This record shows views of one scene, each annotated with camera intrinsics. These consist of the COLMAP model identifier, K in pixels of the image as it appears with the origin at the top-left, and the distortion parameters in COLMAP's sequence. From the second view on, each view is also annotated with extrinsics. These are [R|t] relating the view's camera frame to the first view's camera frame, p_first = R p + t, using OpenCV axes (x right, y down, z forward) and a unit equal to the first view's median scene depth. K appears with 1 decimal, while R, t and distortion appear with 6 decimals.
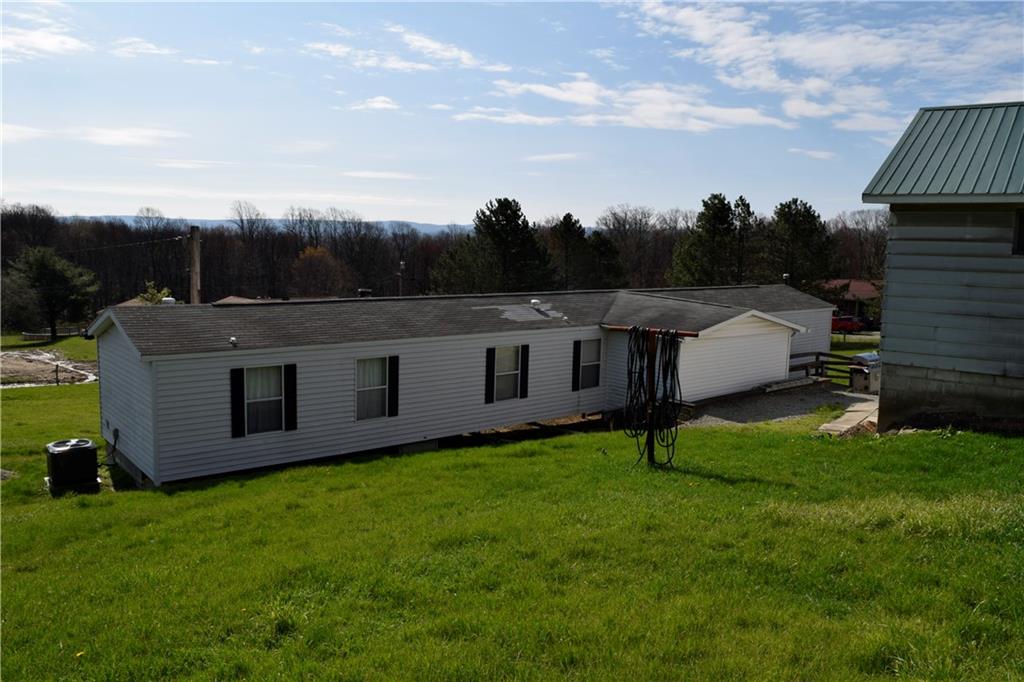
lens RADIAL K [[807.5, 0, 513.2], [0, 807.5, 340.5], [0, 0, 1]] dist [-0.014118, 0.014620]
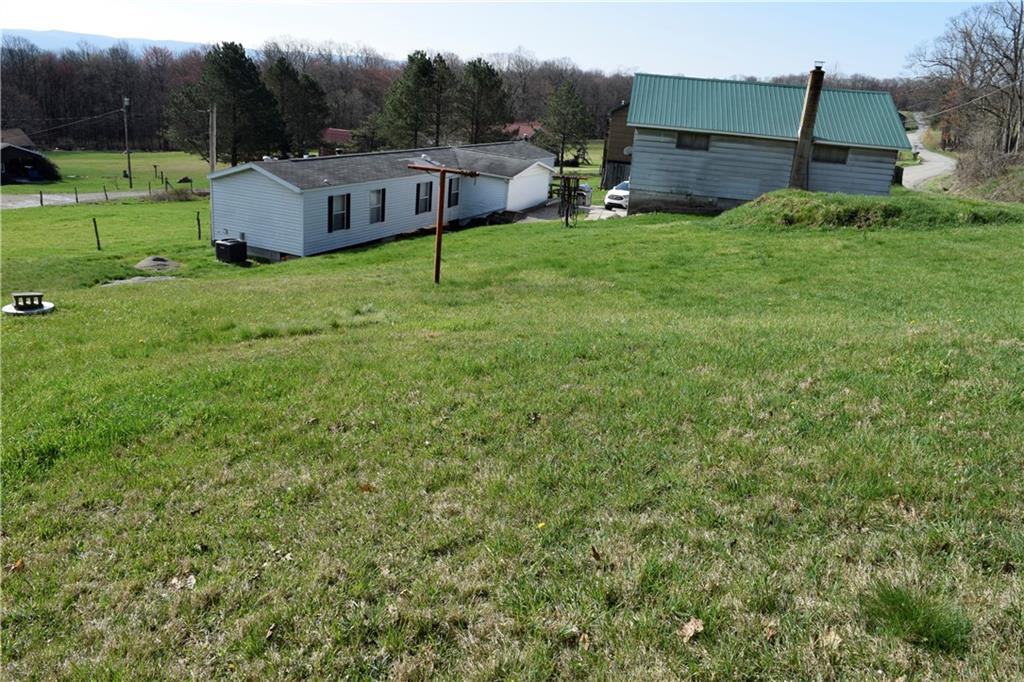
lens RADIAL K [[807.5, 0, 511.7], [0, 807.5, 340.5], [0, 0, 1]] dist [-0.014118, 0.014620]
pose [[0.902178, -0.091237, 0.421605, -0.689941], [0.002916, 0.978644, 0.205543, -0.019180], [-0.431354, -0.184207, 0.883177, -0.819997]]
